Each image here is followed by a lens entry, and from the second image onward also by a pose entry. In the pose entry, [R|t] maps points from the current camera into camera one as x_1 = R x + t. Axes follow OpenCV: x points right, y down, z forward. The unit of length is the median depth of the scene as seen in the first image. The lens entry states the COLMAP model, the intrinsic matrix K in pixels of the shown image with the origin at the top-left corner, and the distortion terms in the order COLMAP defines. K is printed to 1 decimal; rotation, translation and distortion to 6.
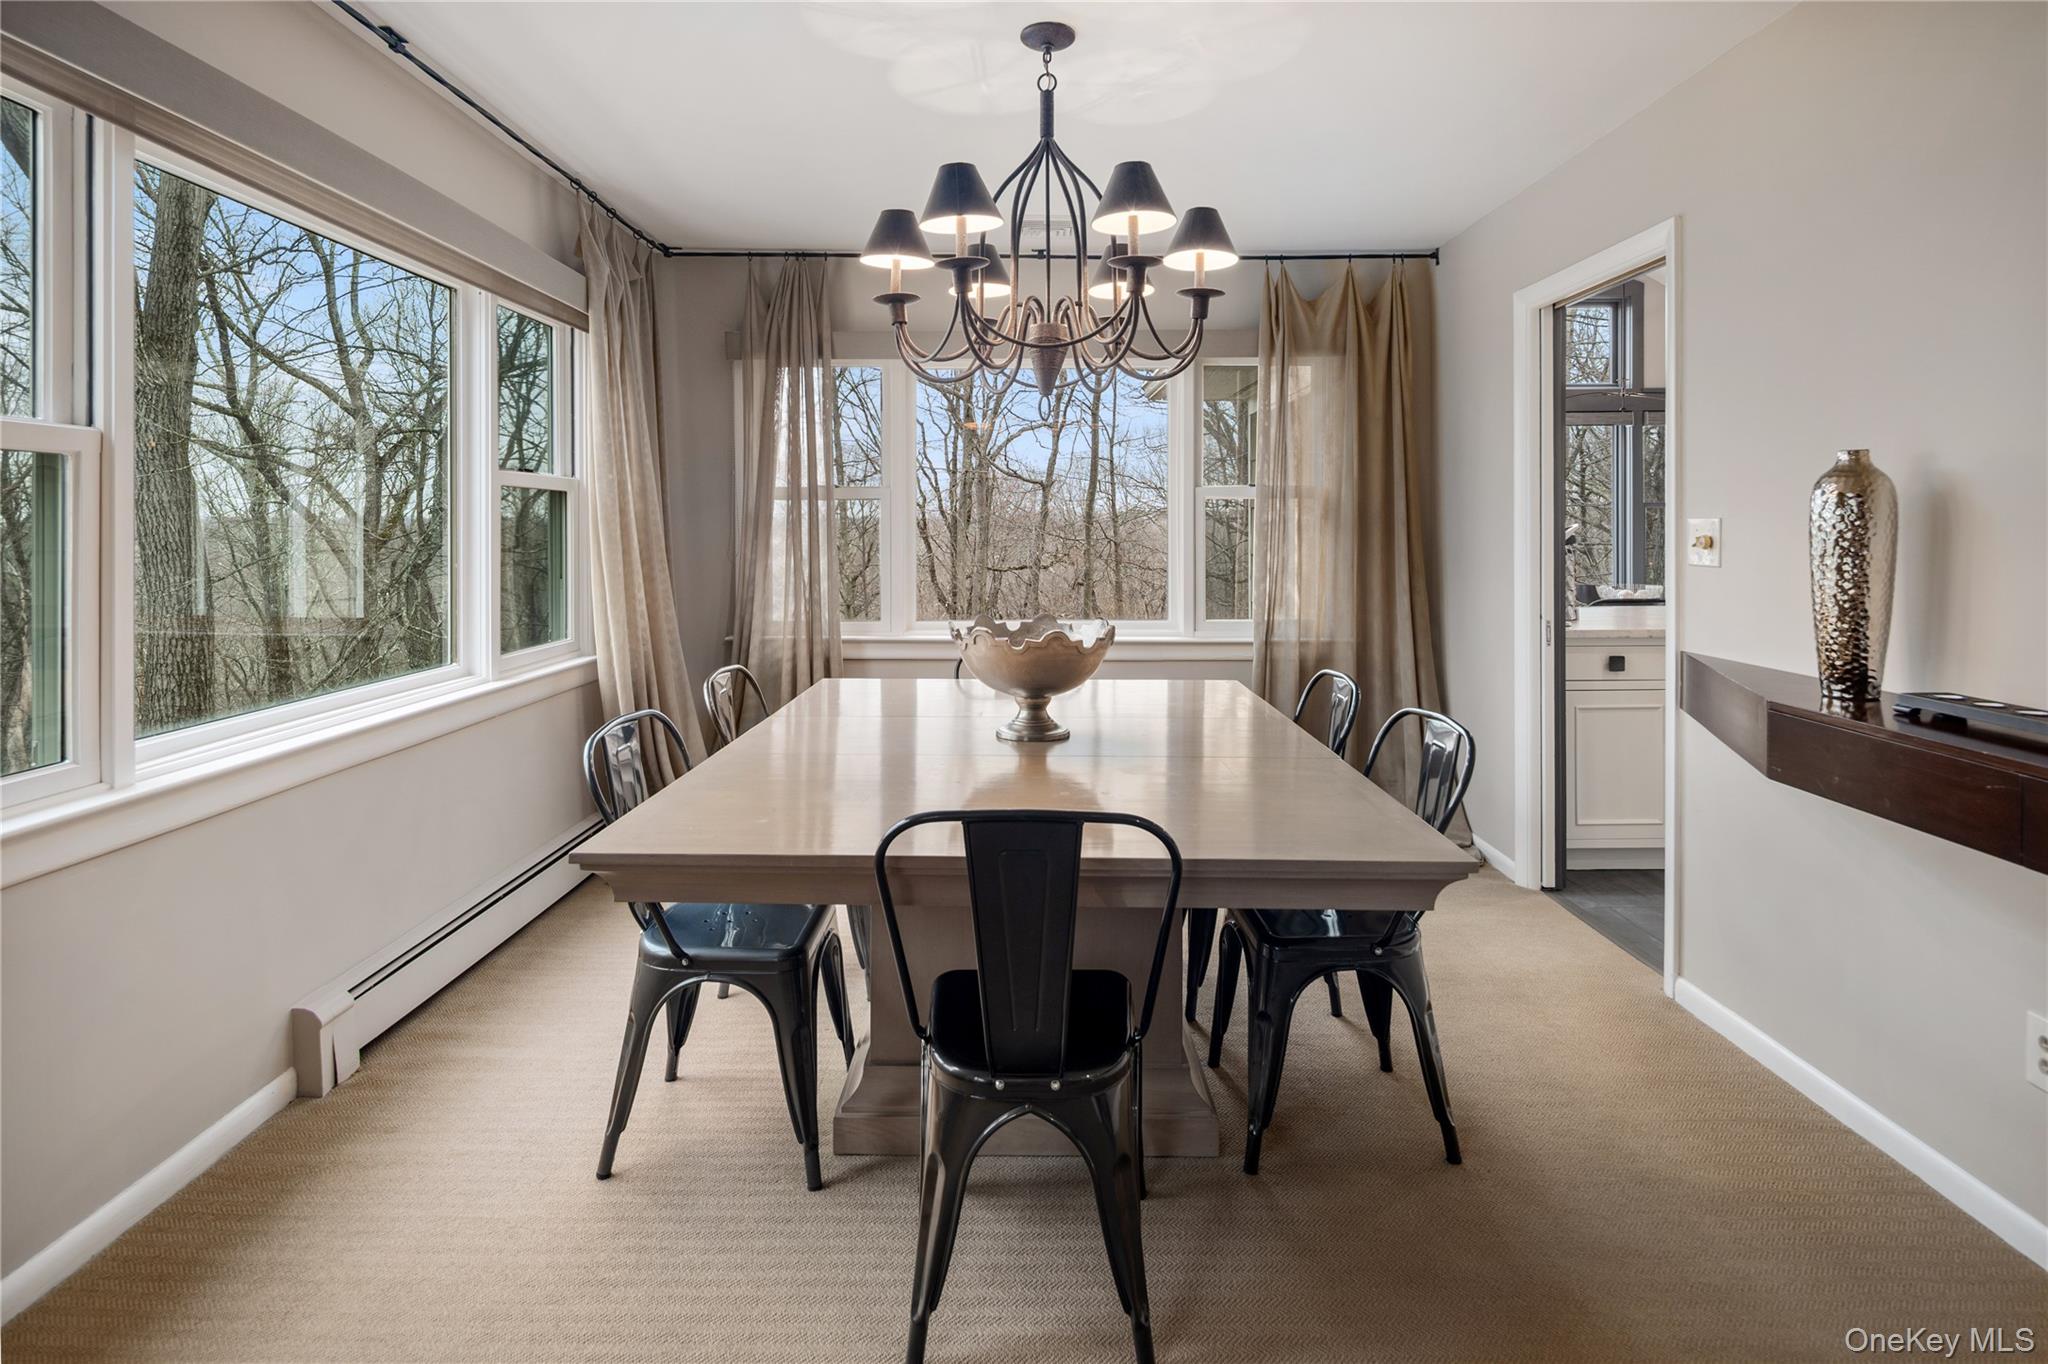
lens RADIAL K [[1018.4, 0, 1024.6], [0, 1018.4, 519.5], [0, 0, 1]] dist [-0.001315, -0.001293]
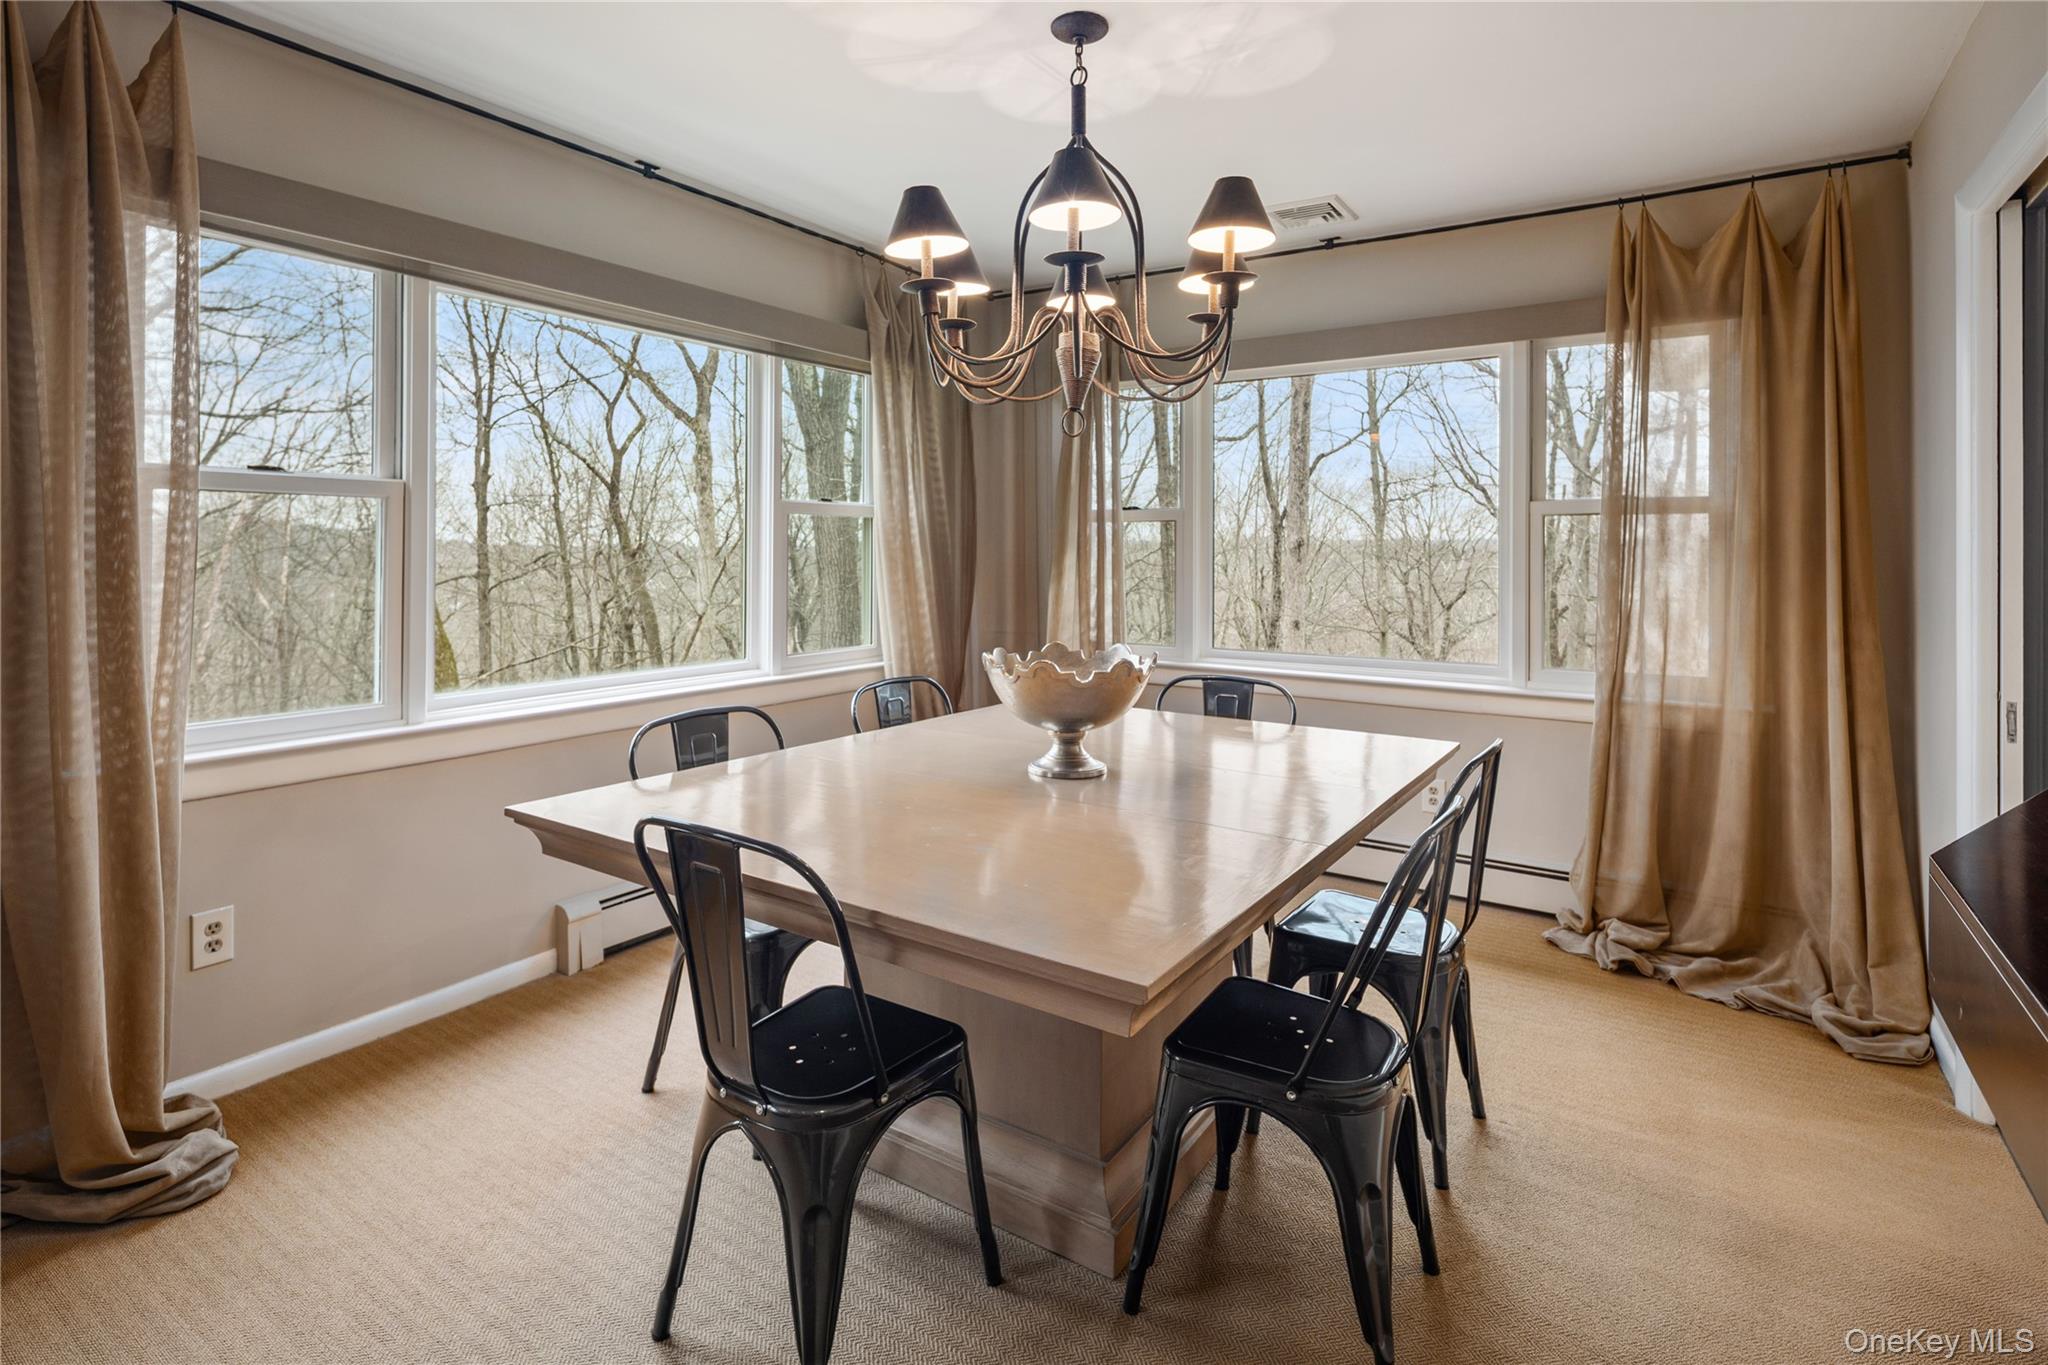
lens RADIAL K [[1019.6, 0, 1023.3], [0, 1019.6, 531.9], [0, 0, 1]] dist [0.000605, -0.000136]
pose [[0.834685, -0.006507, -0.550689, 0.487838], [0.000177, 0.999933, -0.011547, 0.002158], [0.550728, 0.009541, 0.834630, 0.186204]]
